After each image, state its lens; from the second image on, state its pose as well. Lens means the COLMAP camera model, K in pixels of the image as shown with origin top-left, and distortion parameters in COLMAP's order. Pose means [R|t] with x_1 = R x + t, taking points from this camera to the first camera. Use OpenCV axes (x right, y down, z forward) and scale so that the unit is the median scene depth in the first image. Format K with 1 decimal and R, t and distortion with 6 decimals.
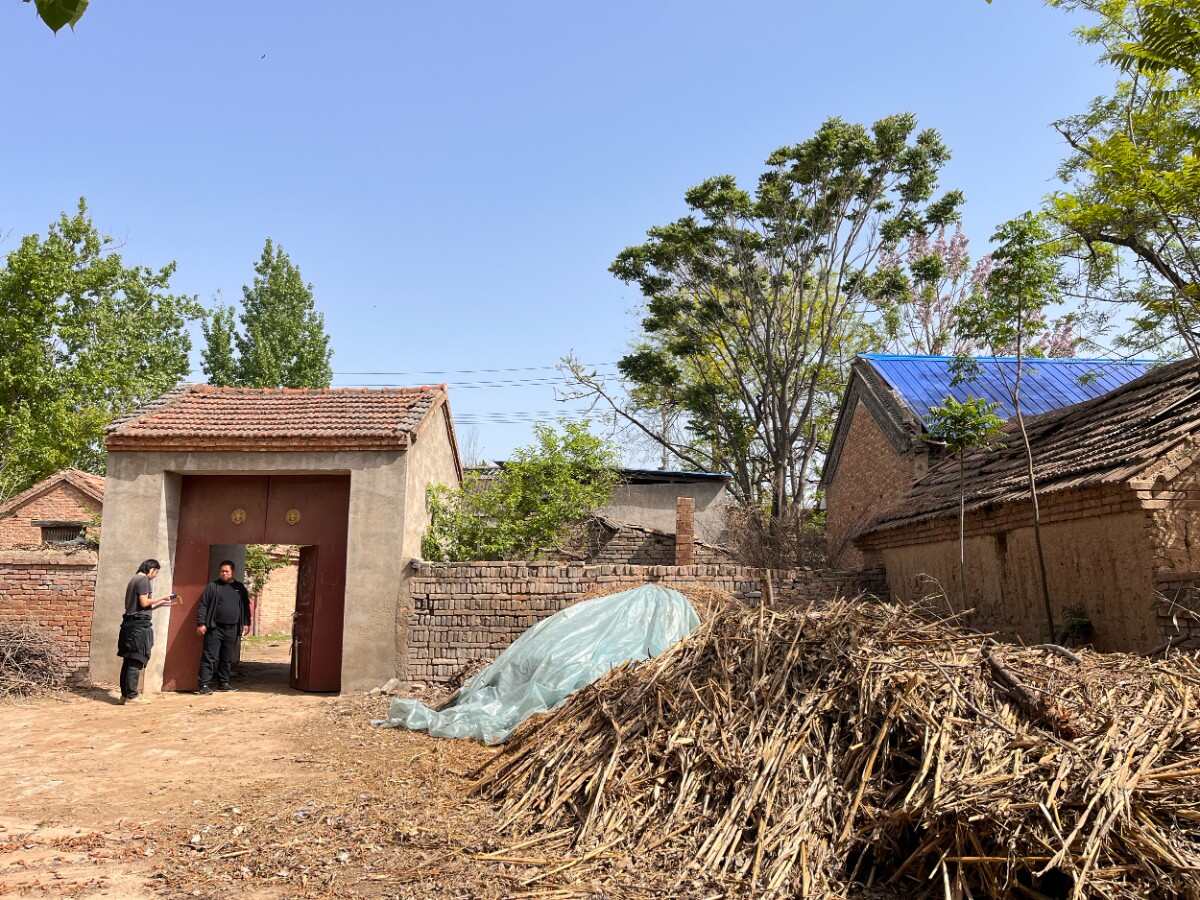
lens RADIAL K [[900.6, 0, 598.8], [0, 900.6, 457.6], [0, 0, 1]] dist [0.087495, -0.125997]
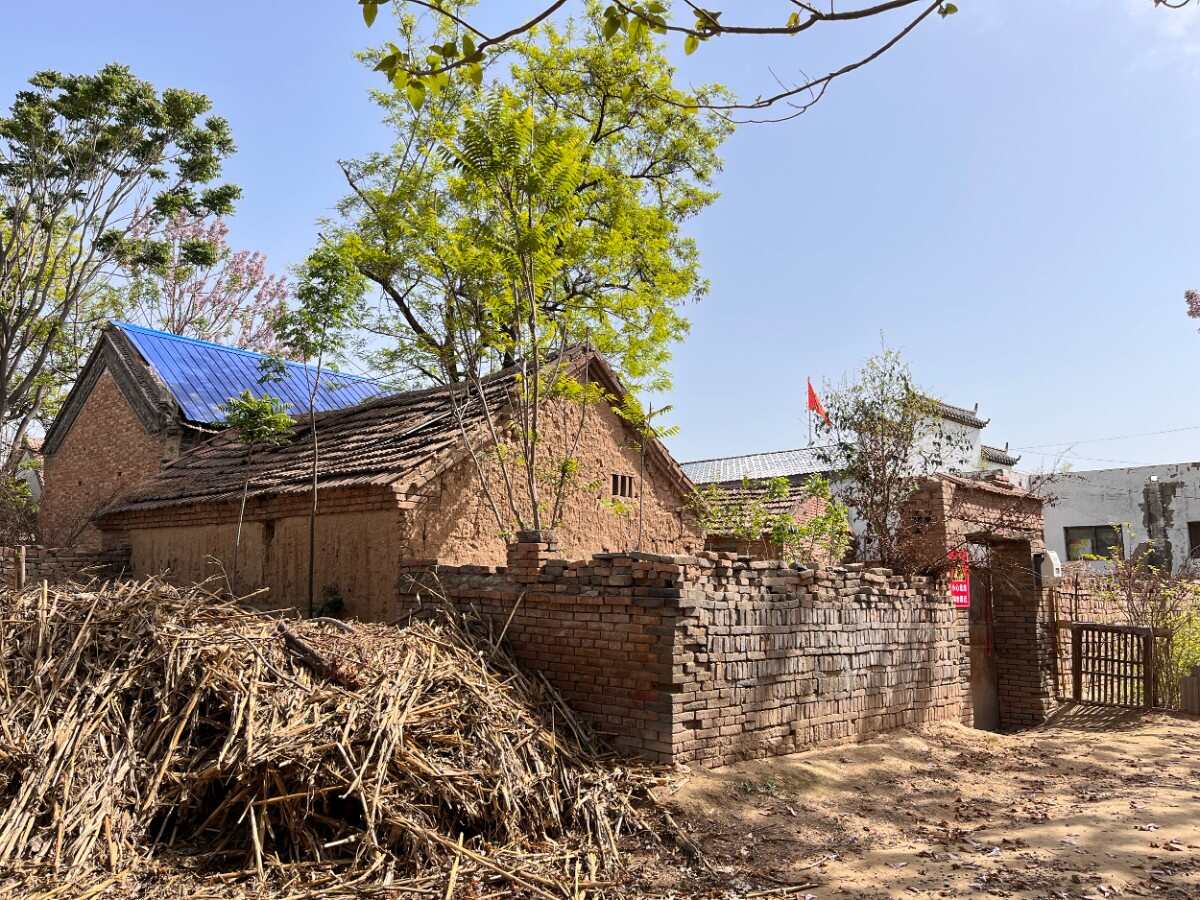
lens RADIAL K [[900.6, 0, 598.8], [0, 900.6, 457.6], [0, 0, 1]] dist [0.087495, -0.125997]
pose [[0.673008, 0.109401, 0.731499, -0.173213], [-0.121048, 0.991957, -0.036985, 0.000214], [-0.729662, -0.063655, 0.680838, -0.051452]]
